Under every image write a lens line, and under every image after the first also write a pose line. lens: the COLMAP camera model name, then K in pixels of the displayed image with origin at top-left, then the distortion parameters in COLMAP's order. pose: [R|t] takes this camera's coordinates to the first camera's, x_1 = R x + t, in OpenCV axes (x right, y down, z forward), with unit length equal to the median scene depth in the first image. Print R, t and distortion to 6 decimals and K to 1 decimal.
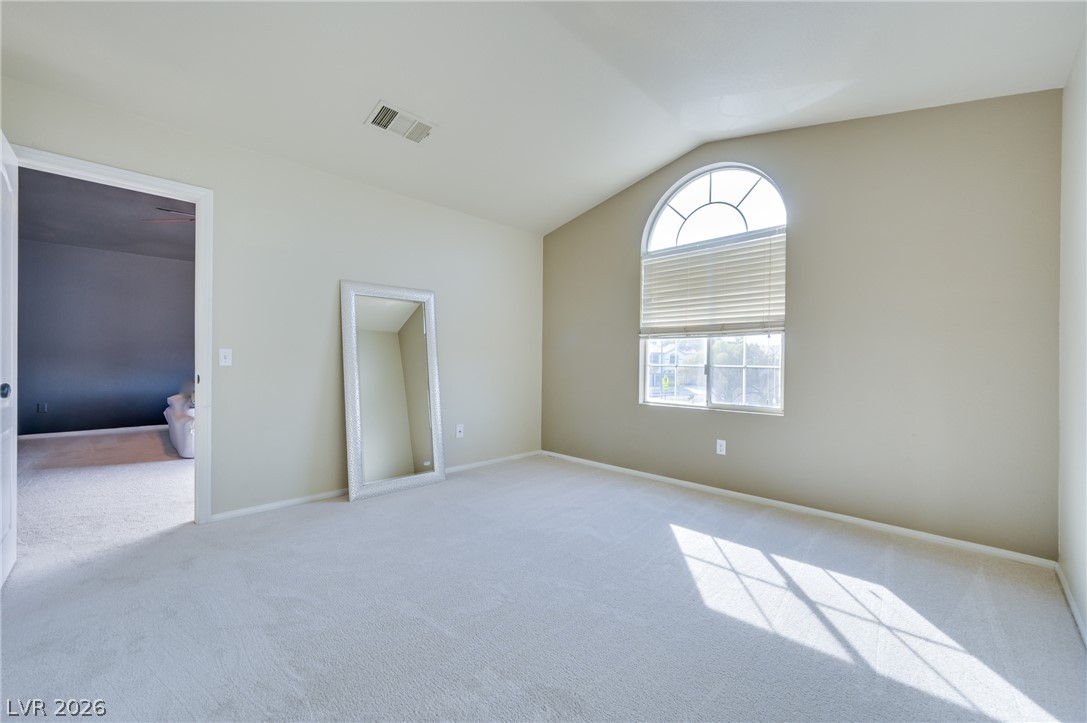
lens RADIAL K [[422.7, 0, 543.5], [0, 422.7, 361.5], [0, 0, 1]] dist [-0.000151, 0.000027]
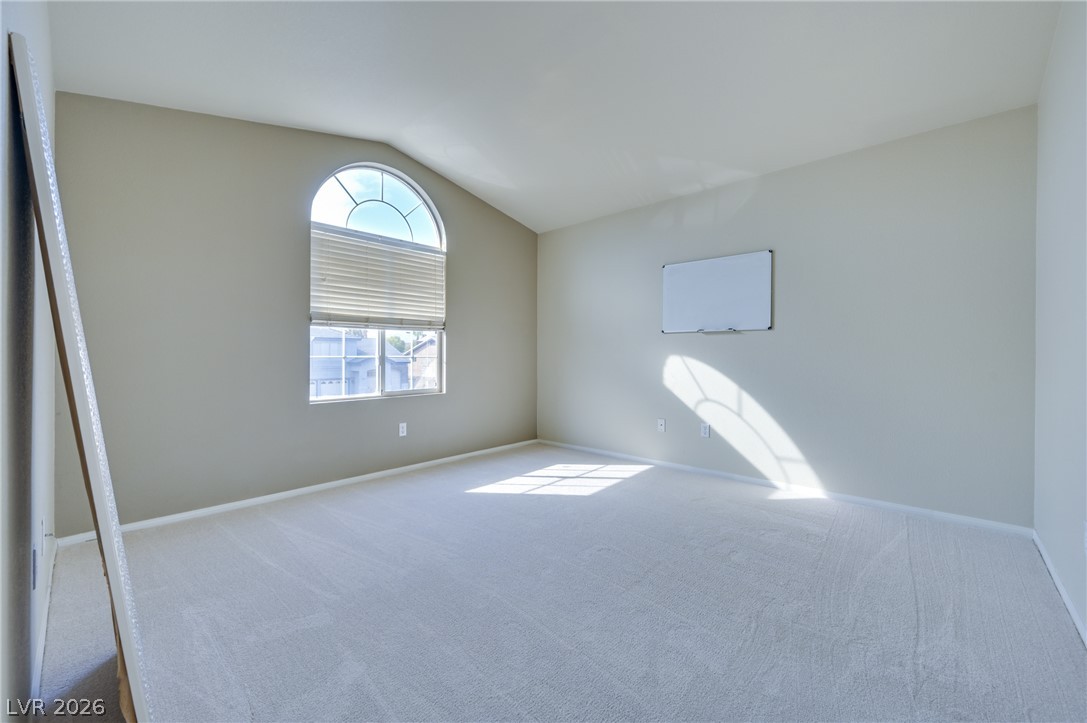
lens RADIAL K [[435.9, 0, 546.1], [0, 435.9, 355.0], [0, 0, 1]] dist [0.000090, 0.000008]
pose [[-0.047082, -0.012406, 0.998814, -0.721946], [-0.000939, 0.999923, 0.012375, -0.007752], [-0.998891, -0.000355, -0.047090, 0.659872]]
